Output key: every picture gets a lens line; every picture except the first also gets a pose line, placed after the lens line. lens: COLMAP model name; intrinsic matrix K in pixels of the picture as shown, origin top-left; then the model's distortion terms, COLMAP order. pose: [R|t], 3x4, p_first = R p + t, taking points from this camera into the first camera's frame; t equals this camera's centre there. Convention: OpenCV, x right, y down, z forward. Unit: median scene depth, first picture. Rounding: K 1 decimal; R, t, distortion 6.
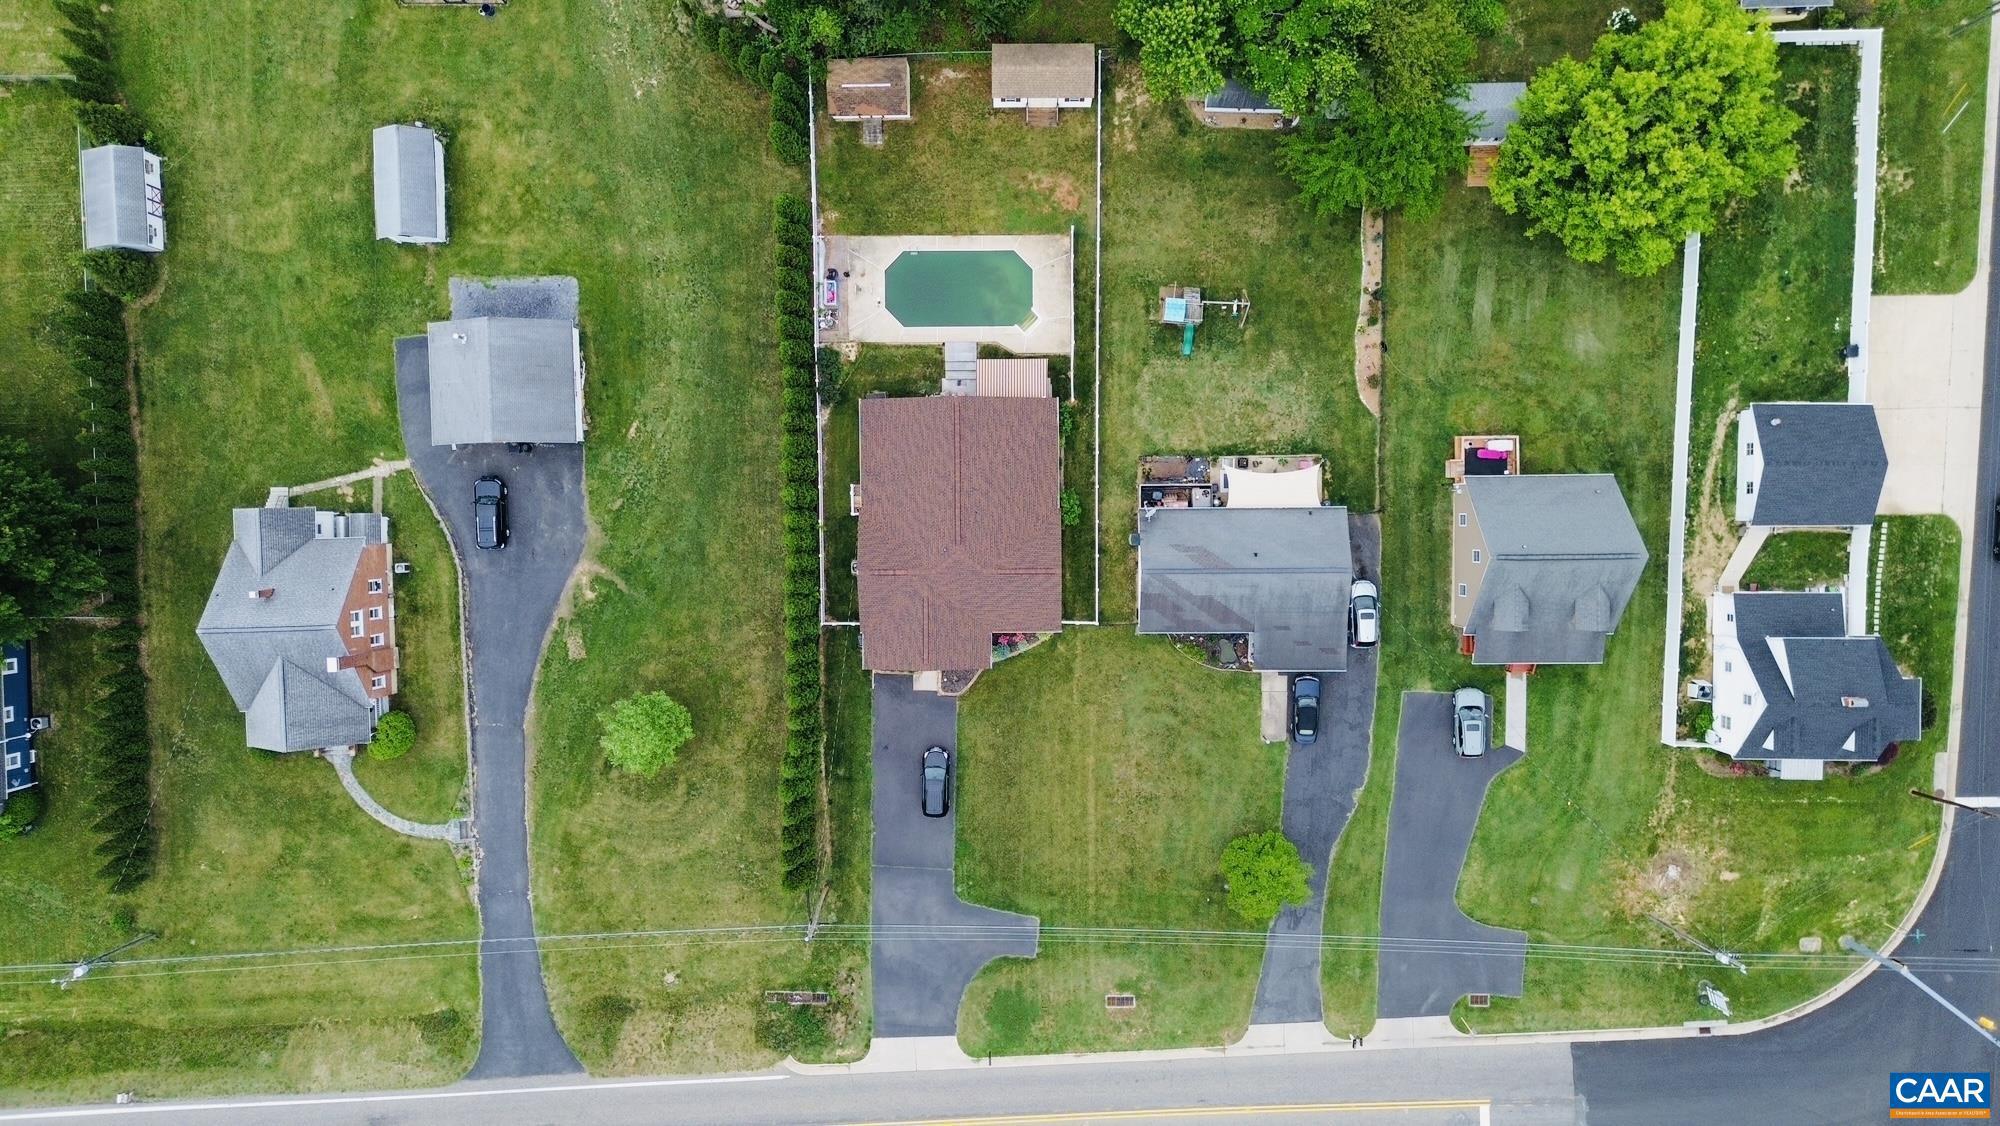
lens RADIAL K [[1408.3, 0, 993.9], [0, 1408.3, 558.5], [0, 0, 1]] dist [0.082877, -0.102909]
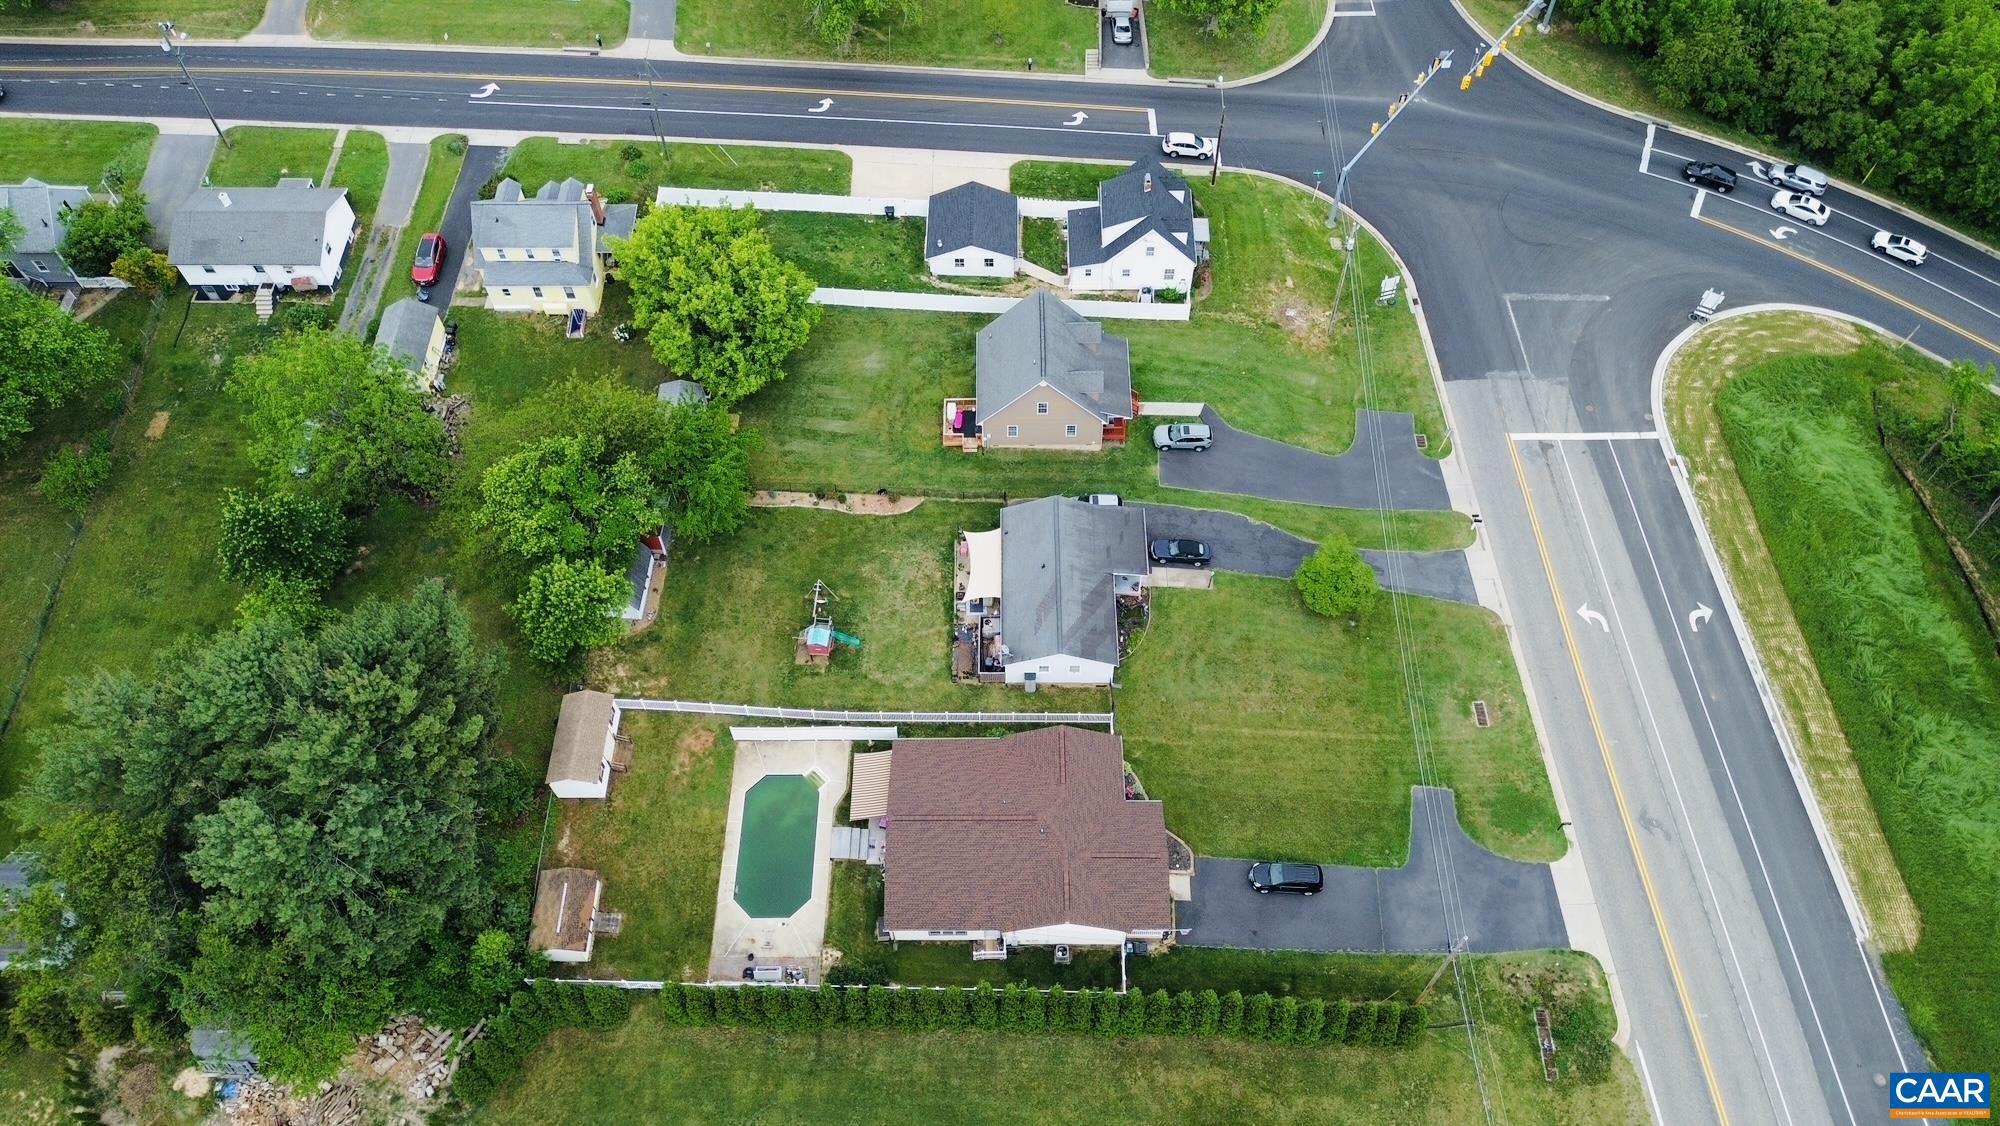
lens RADIAL K [[1408.3, 0, 993.9], [0, 1408.3, 558.5], [0, 0, 1]] dist [0.082877, -0.102909]
pose [[0.009721, -0.825562, 0.564228, -0.415996], [0.999125, -0.014929, -0.039058, 0.001845], [0.040668, 0.564114, 0.824695, 0.076344]]
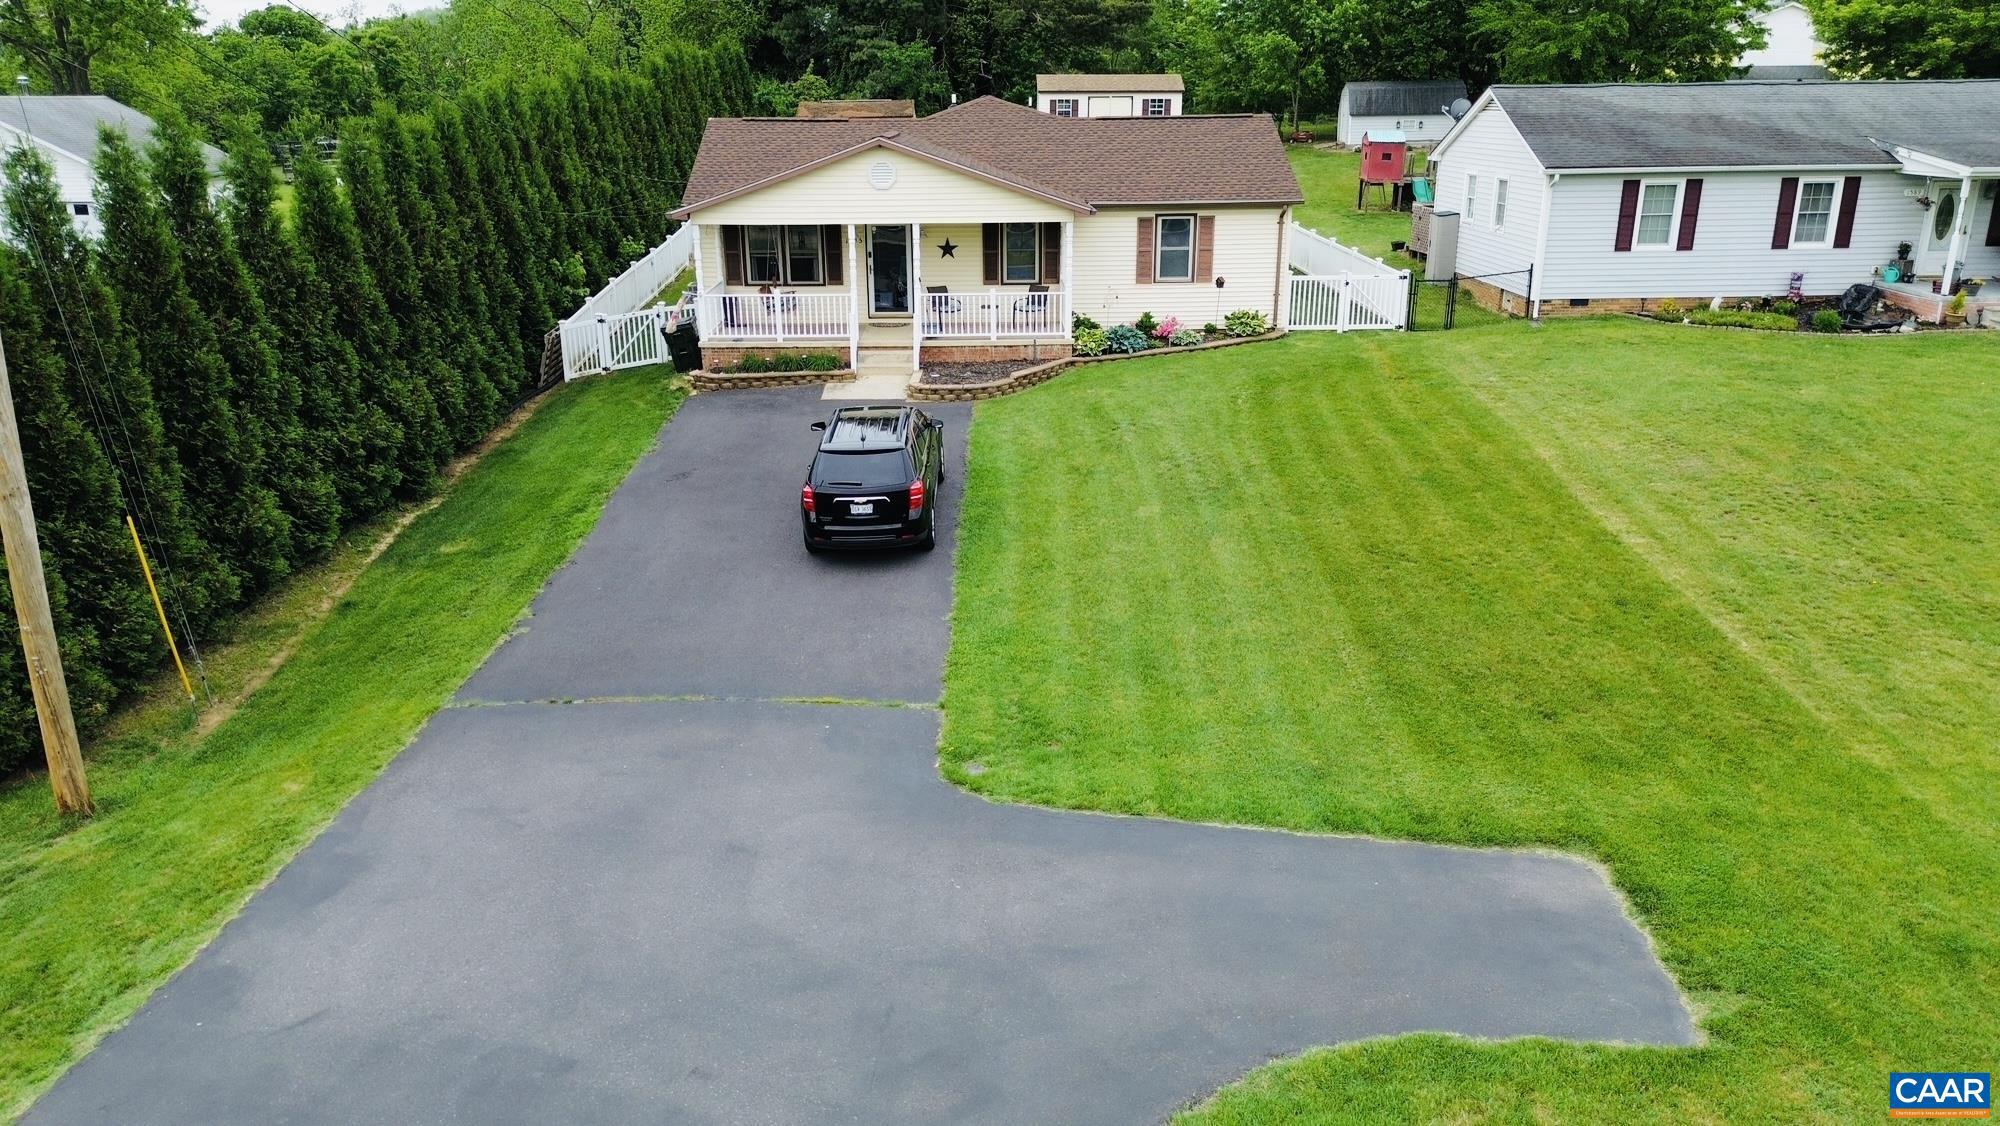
lens RADIAL K [[1408.3, 0, 993.9], [0, 1408.3, 558.5], [0, 0, 1]] dist [0.082877, -0.102909]
pose [[0.999912, 0.011868, 0.005993, -0.024756], [0.002397, 0.282474, -0.959272, 0.383376], [-0.013077, 0.959202, 0.282420, 0.968853]]
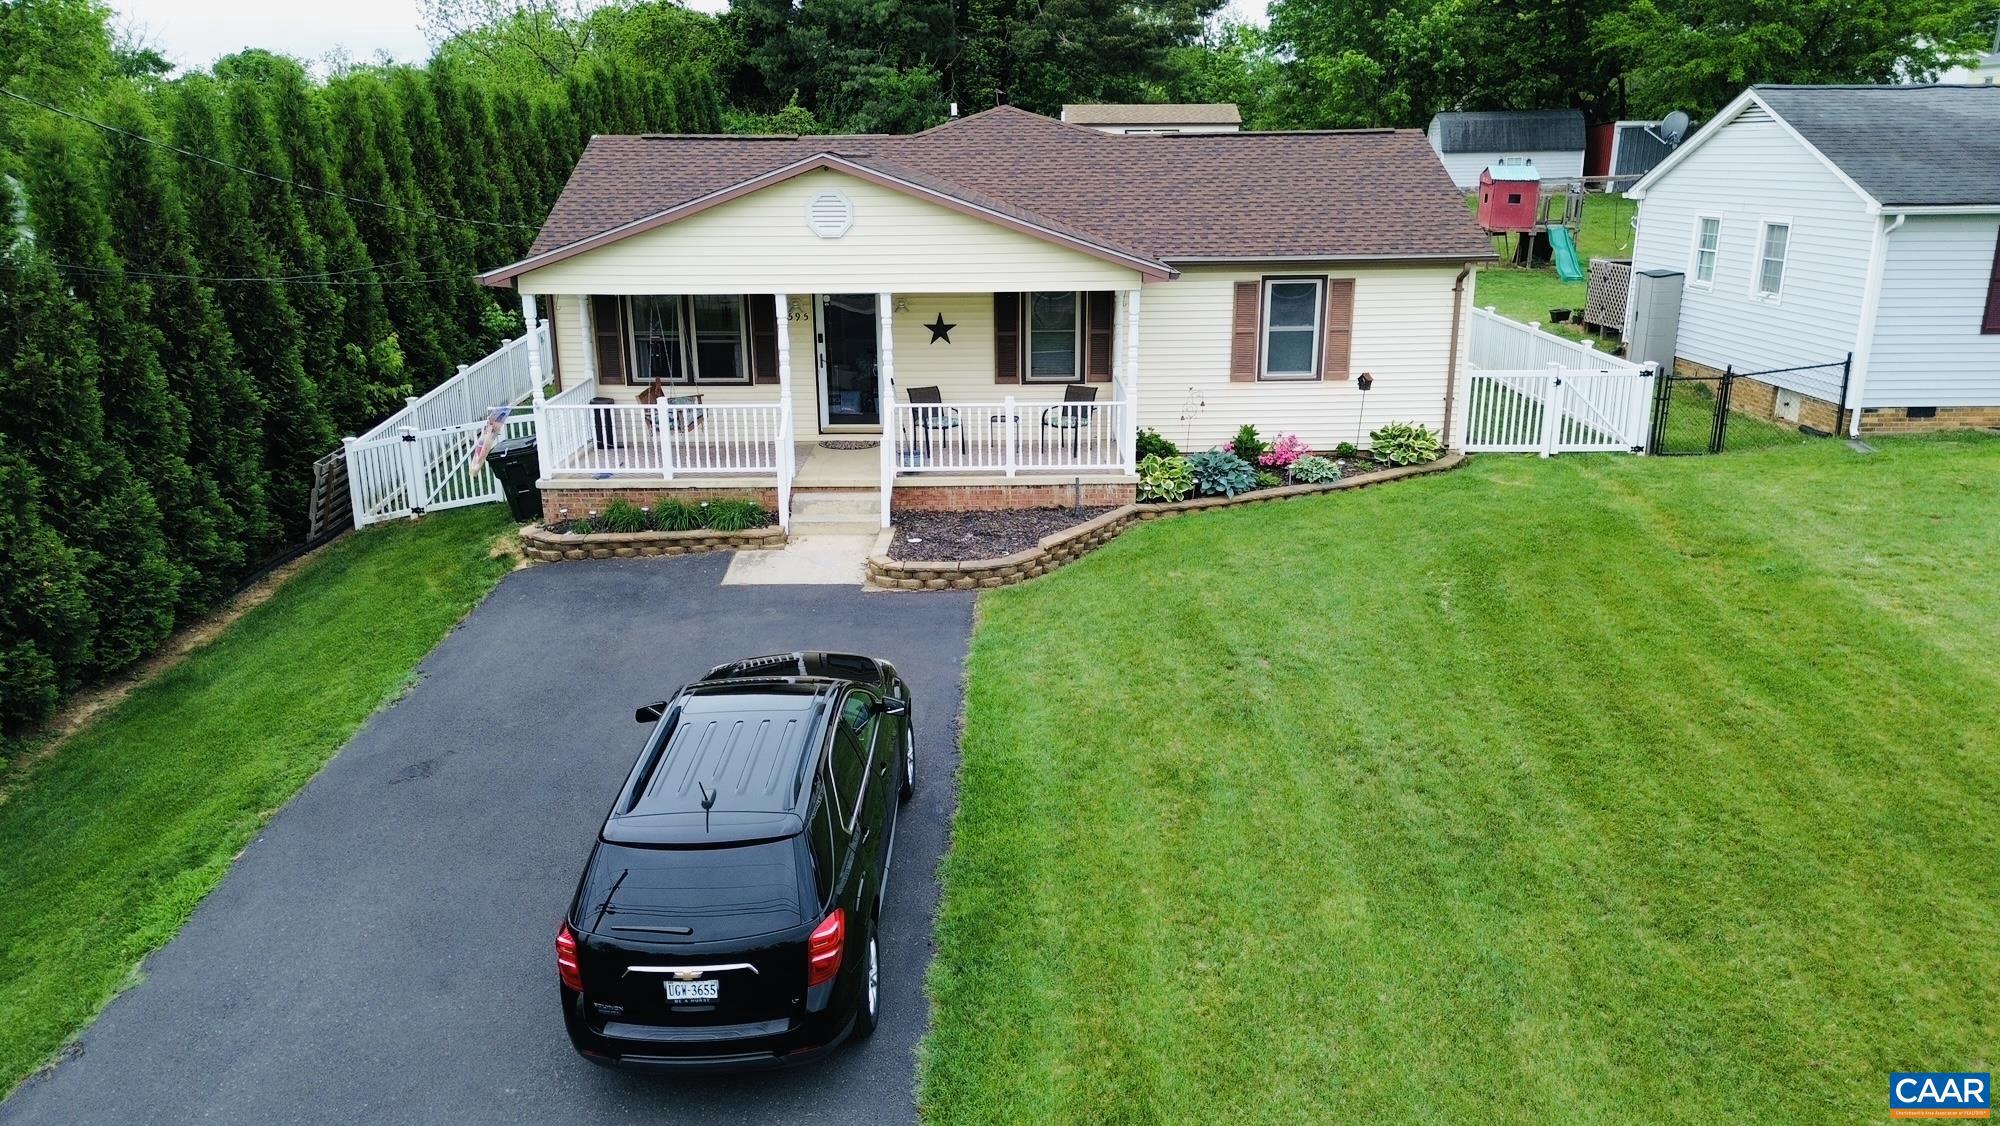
lens RADIAL K [[1408.3, 0, 993.9], [0, 1408.3, 558.5], [0, 0, 1]] dist [0.082877, -0.102909]
pose [[0.999881, 0.014309, -0.005788, -0.024563], [-0.009165, 0.248685, -0.968541, 0.261691], [-0.012419, 0.968479, 0.248786, 0.973234]]
